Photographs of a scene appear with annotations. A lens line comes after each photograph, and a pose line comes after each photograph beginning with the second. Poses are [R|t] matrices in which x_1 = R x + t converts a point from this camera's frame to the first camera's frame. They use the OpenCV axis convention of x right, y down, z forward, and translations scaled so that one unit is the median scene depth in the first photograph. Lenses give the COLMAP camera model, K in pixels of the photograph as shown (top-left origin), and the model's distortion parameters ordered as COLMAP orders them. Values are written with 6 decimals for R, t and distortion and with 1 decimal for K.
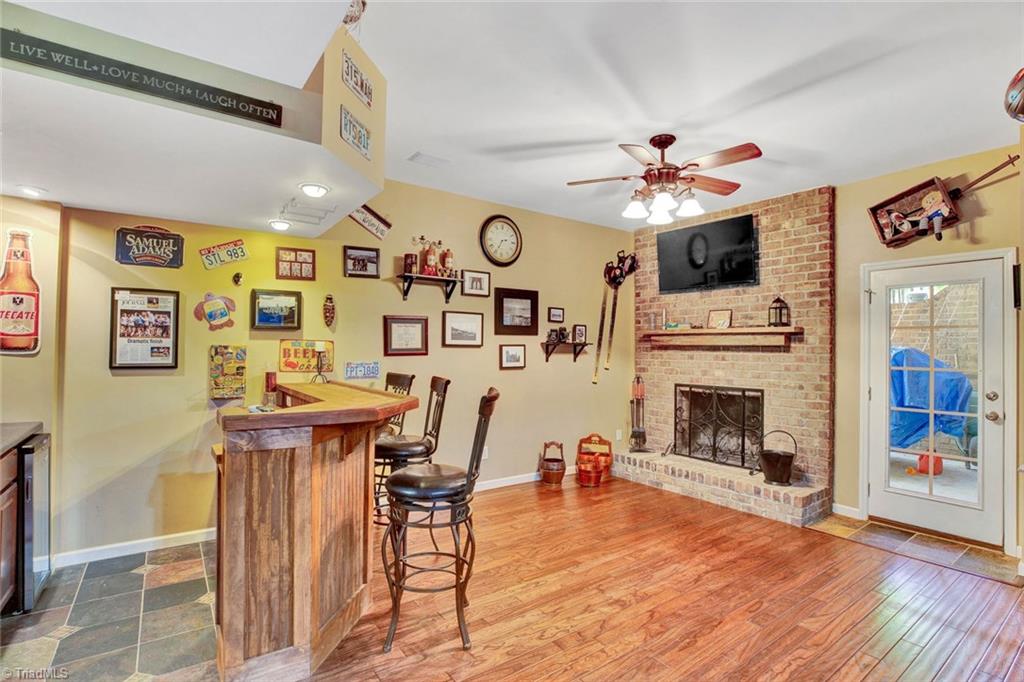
lens RADIAL K [[484.7, 0, 512.0], [0, 484.7, 341.0], [0, 0, 1]] dist [-0.034029, 0.000031]
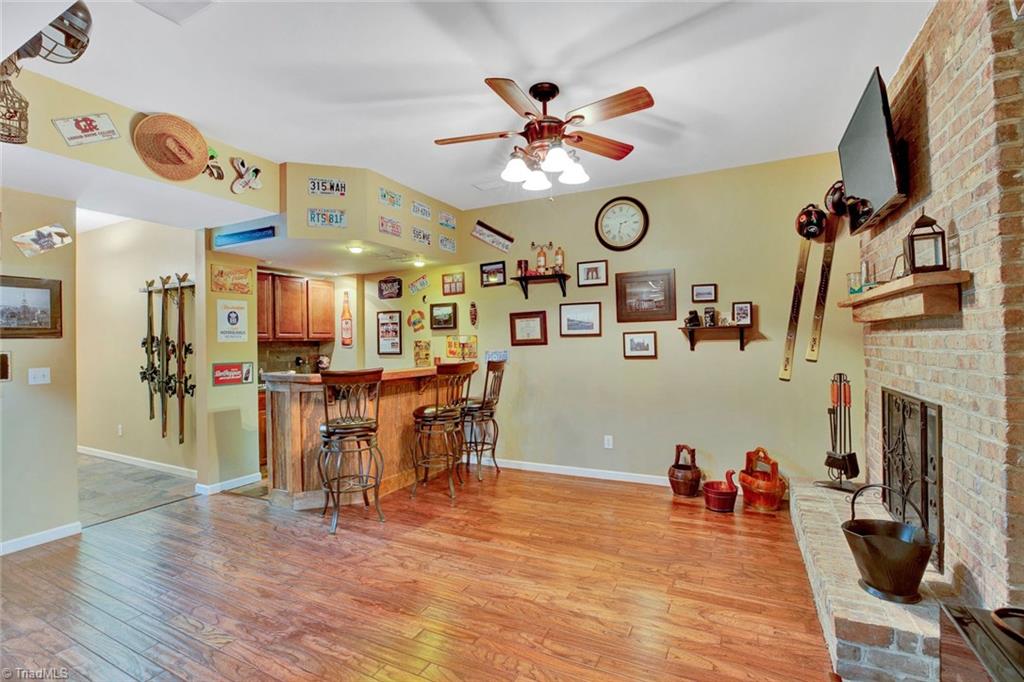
lens RADIAL K [[468.9, 0, 512.0], [0, 468.9, 341.0], [0, 0, 1]] dist [-0.039621, 0.000030]
pose [[0.467085, -0.020338, -0.883978, 0.792420], [0.035444, 0.999363, -0.004265, 0.023149], [0.883502, -0.029340, 0.467509, 0.432220]]
